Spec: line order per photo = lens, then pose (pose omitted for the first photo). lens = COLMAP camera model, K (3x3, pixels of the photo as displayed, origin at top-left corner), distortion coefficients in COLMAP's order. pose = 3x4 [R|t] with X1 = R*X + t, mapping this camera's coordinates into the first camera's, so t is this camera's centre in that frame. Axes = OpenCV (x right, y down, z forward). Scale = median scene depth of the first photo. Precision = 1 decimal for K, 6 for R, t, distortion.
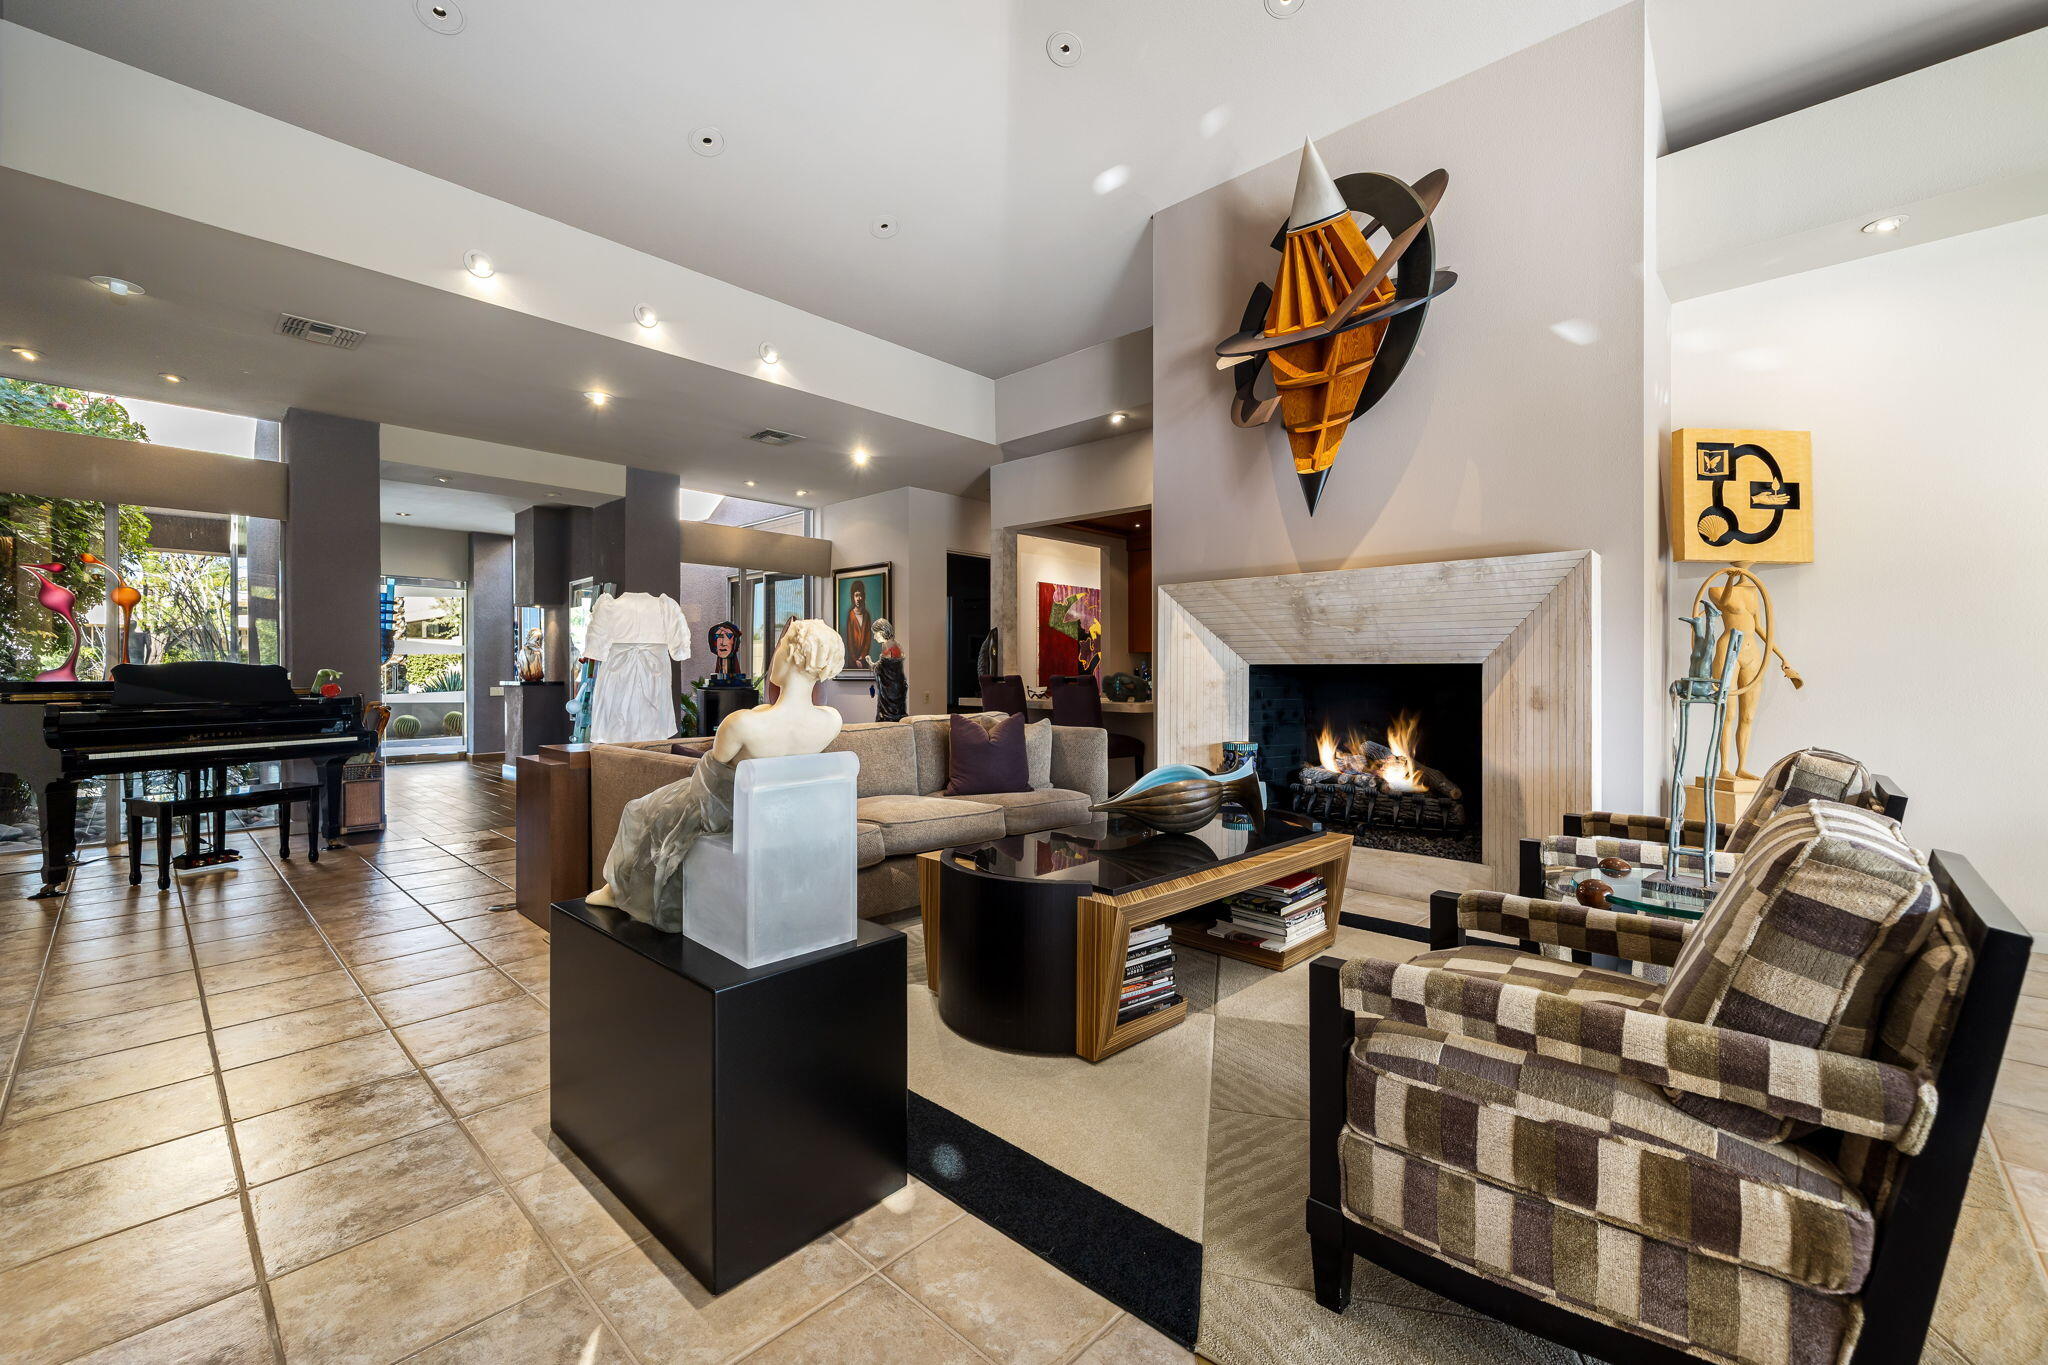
lens RADIAL K [[846.5, 0, 1026.8], [0, 846.5, 679.1], [0, 0, 1]] dist [0.002512, -0.000426]
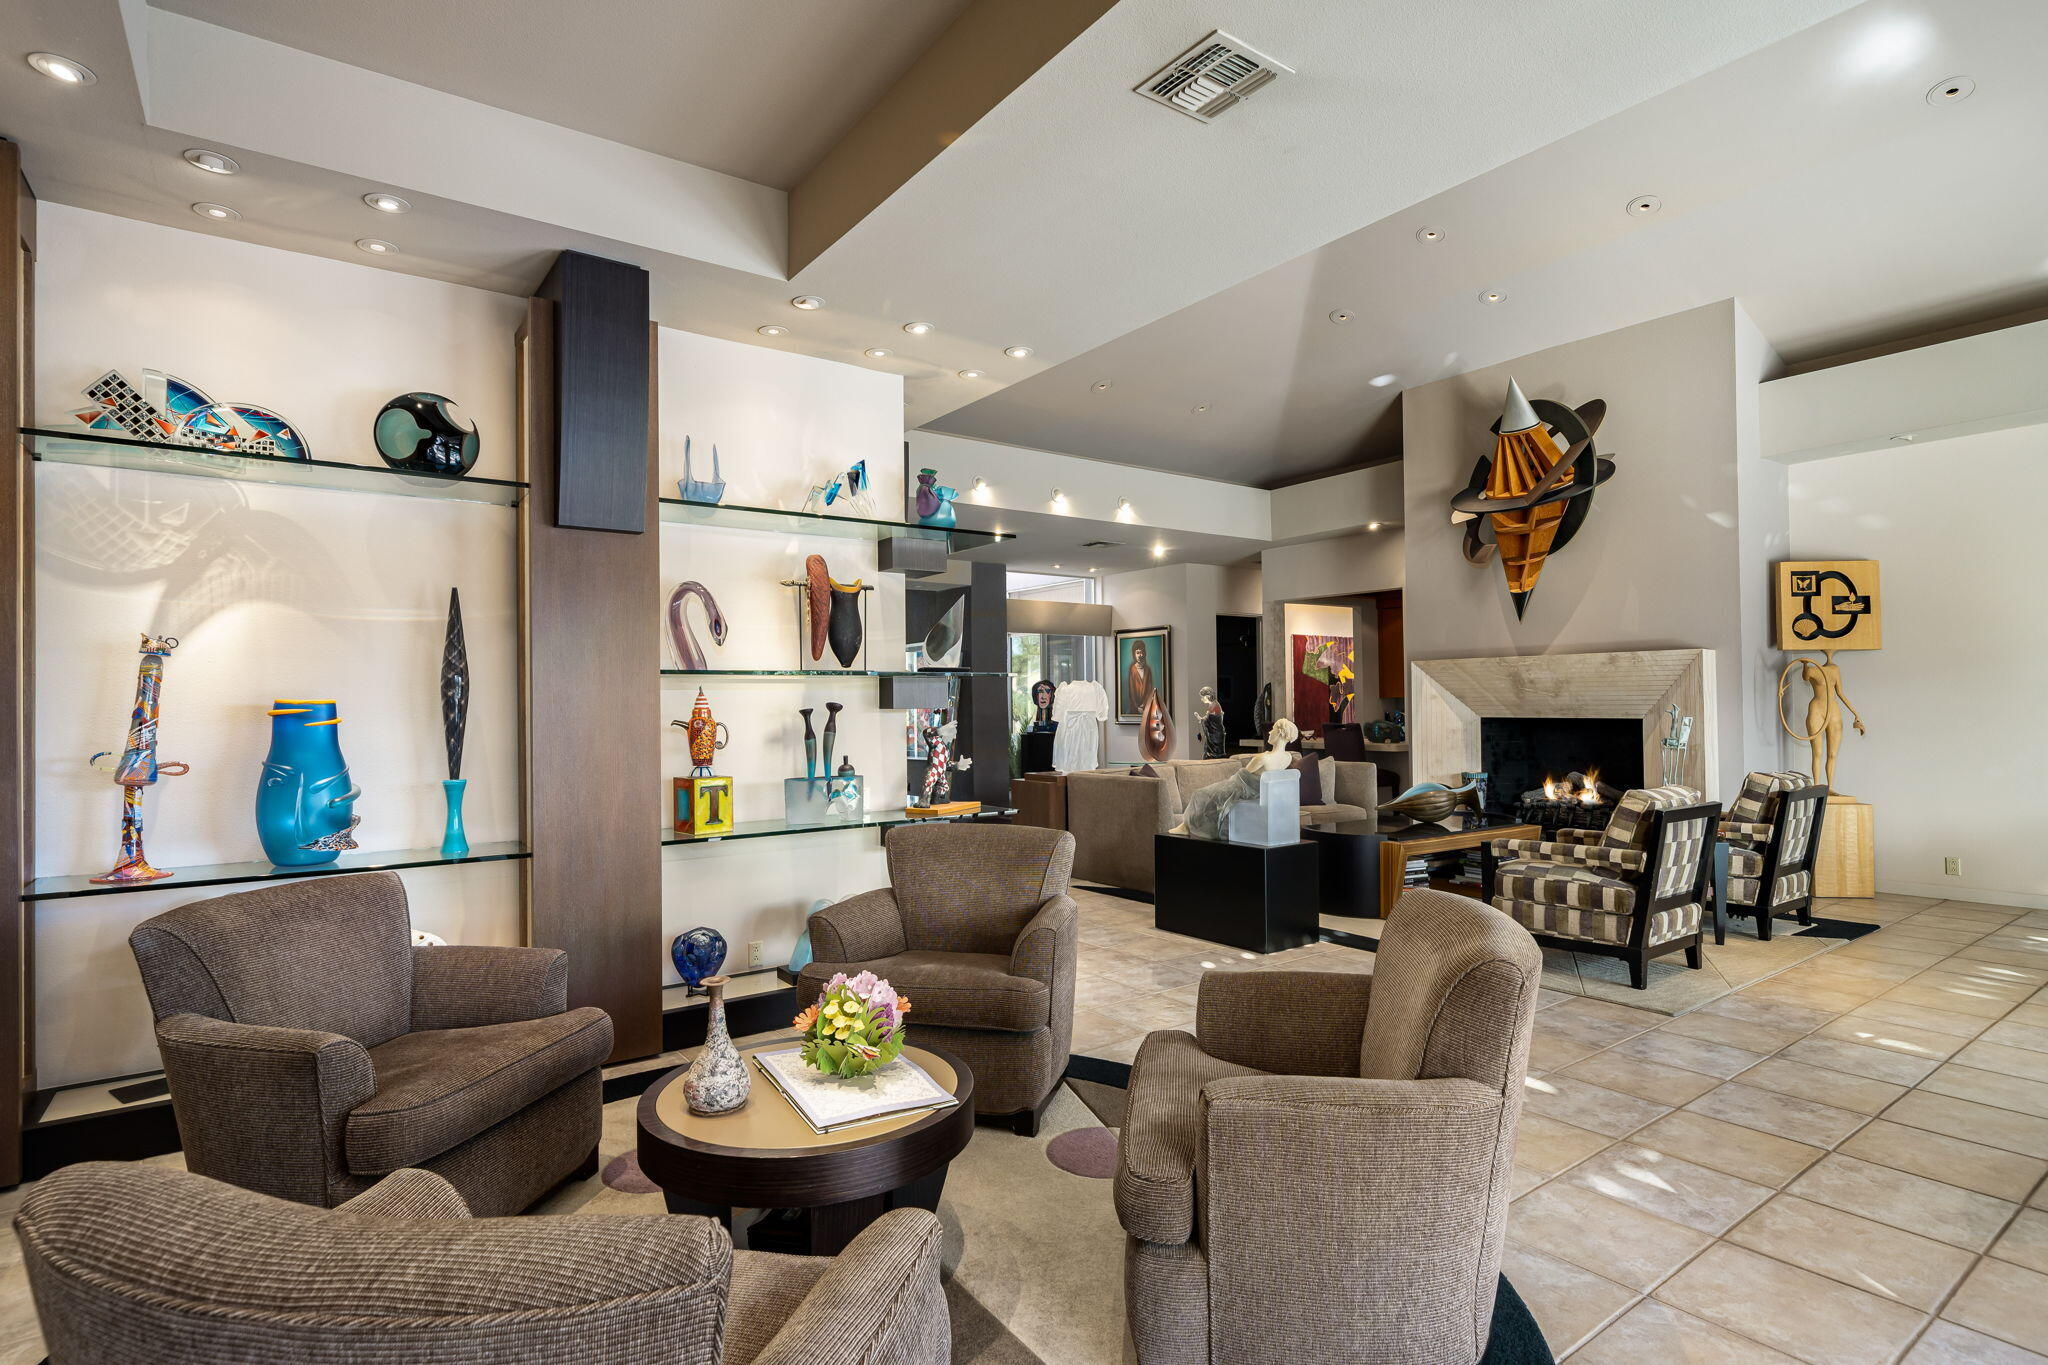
lens RADIAL K [[1020.4, 0, 1025.1], [0, 1020.4, 699.8], [0, 0, 1]] dist [0.004714, 0.000594]
pose [[0.981092, -0.013576, -0.193064, -0.182282], [0.011930, 0.999882, -0.009687, -0.046596], [0.193173, 0.007200, 0.981138, -0.972531]]
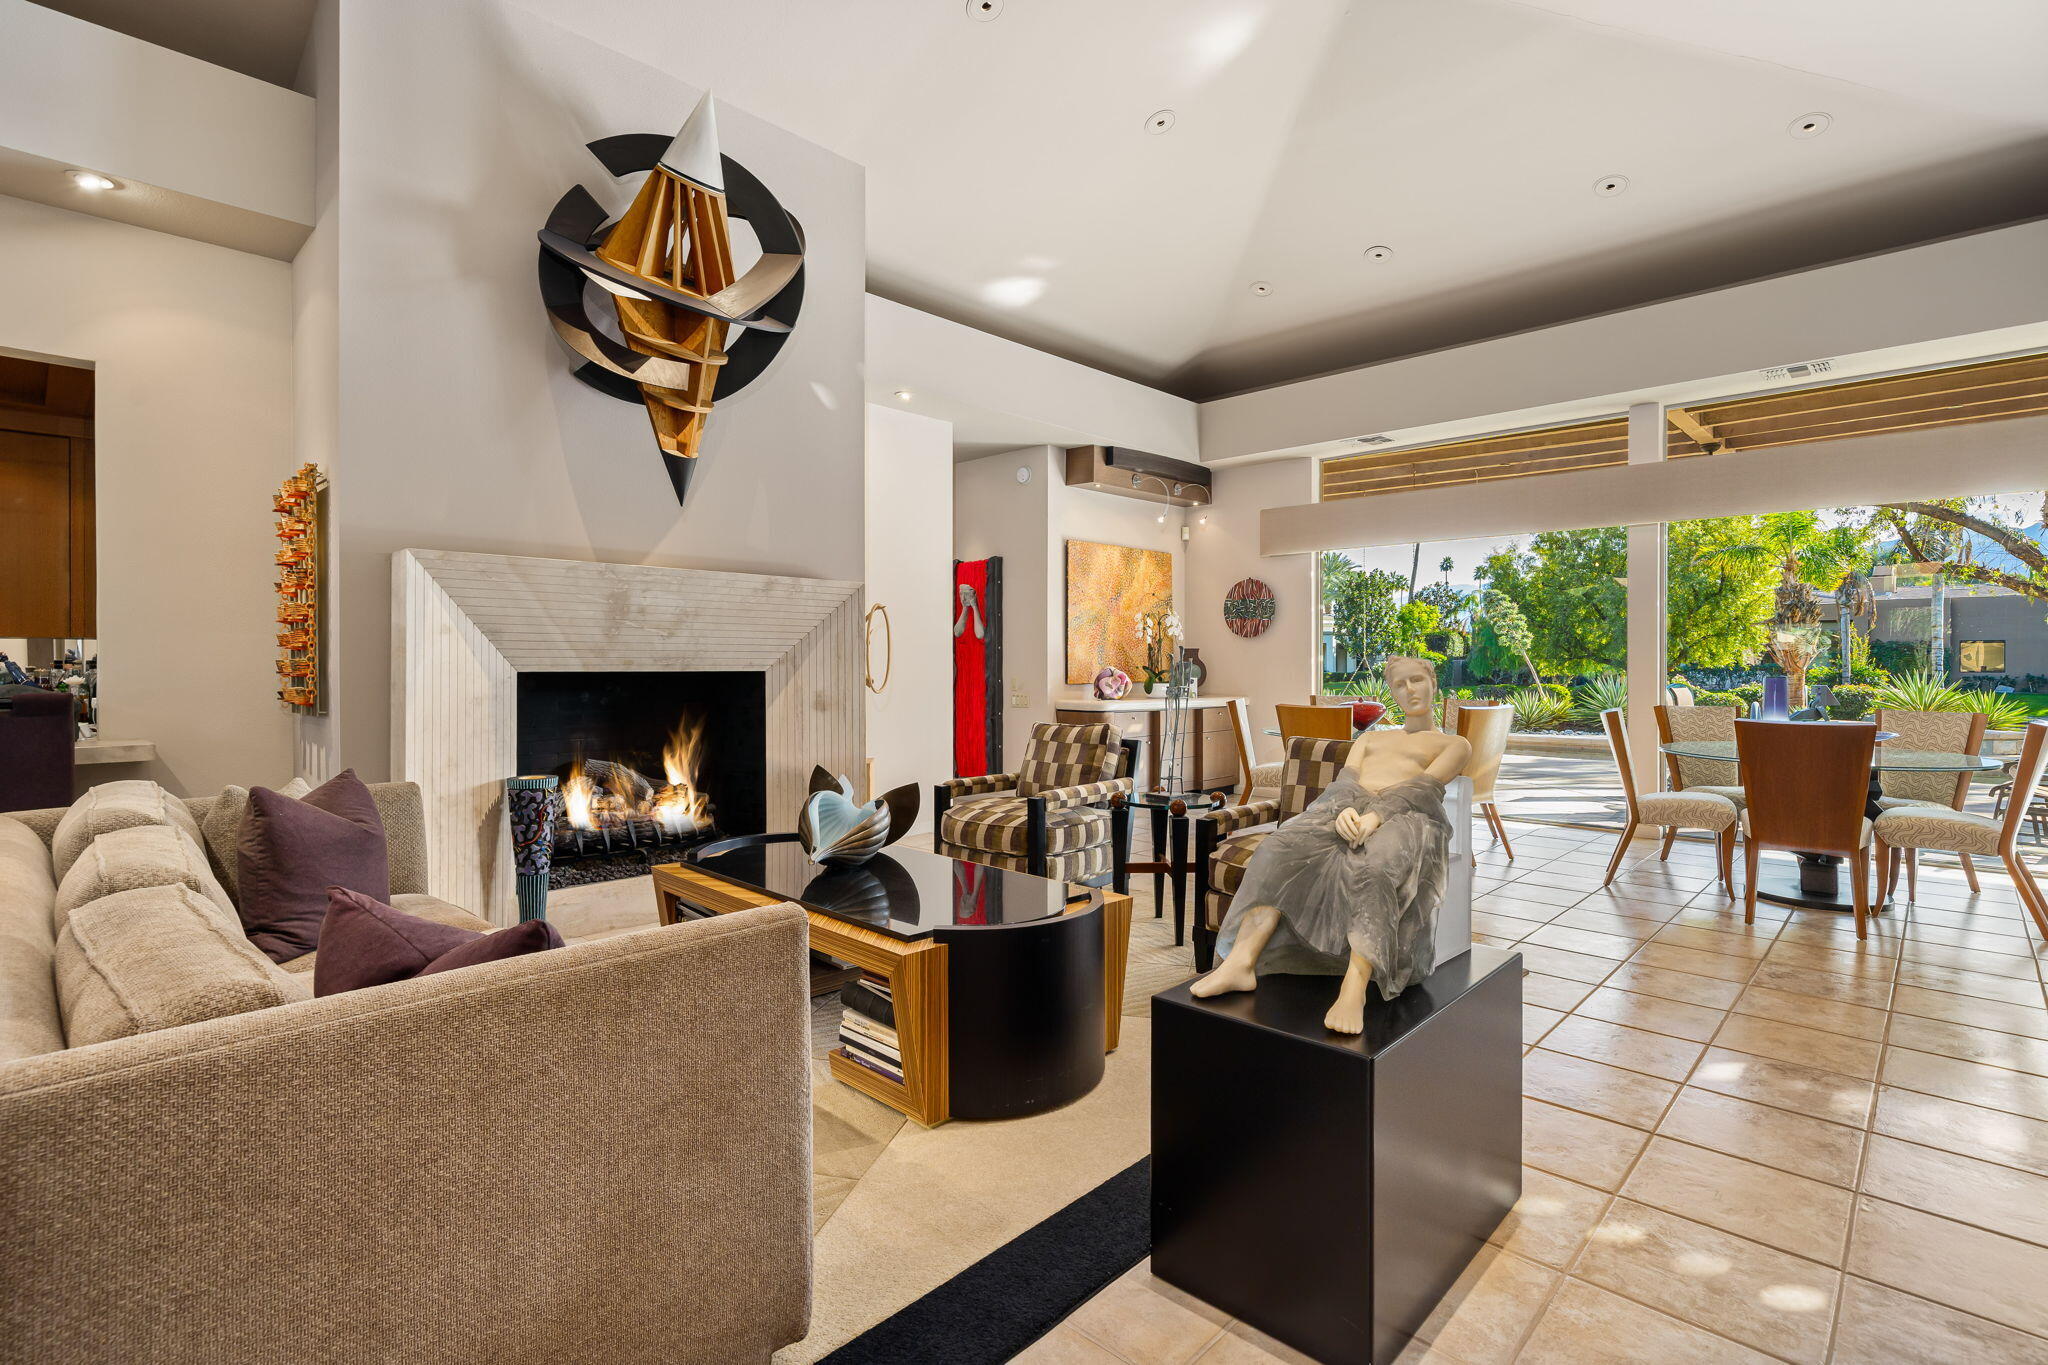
lens RADIAL K [[974.9, 0, 1017.8], [0, 974.9, 666.5], [0, 0, 1]] dist [0.003095, 0.001071]
pose [[0.013838, -0.002619, 0.999901, -0.693976], [0.007800, 0.999966, 0.002511, -0.024650], [-0.999874, 0.007764, 0.013858, 0.650194]]
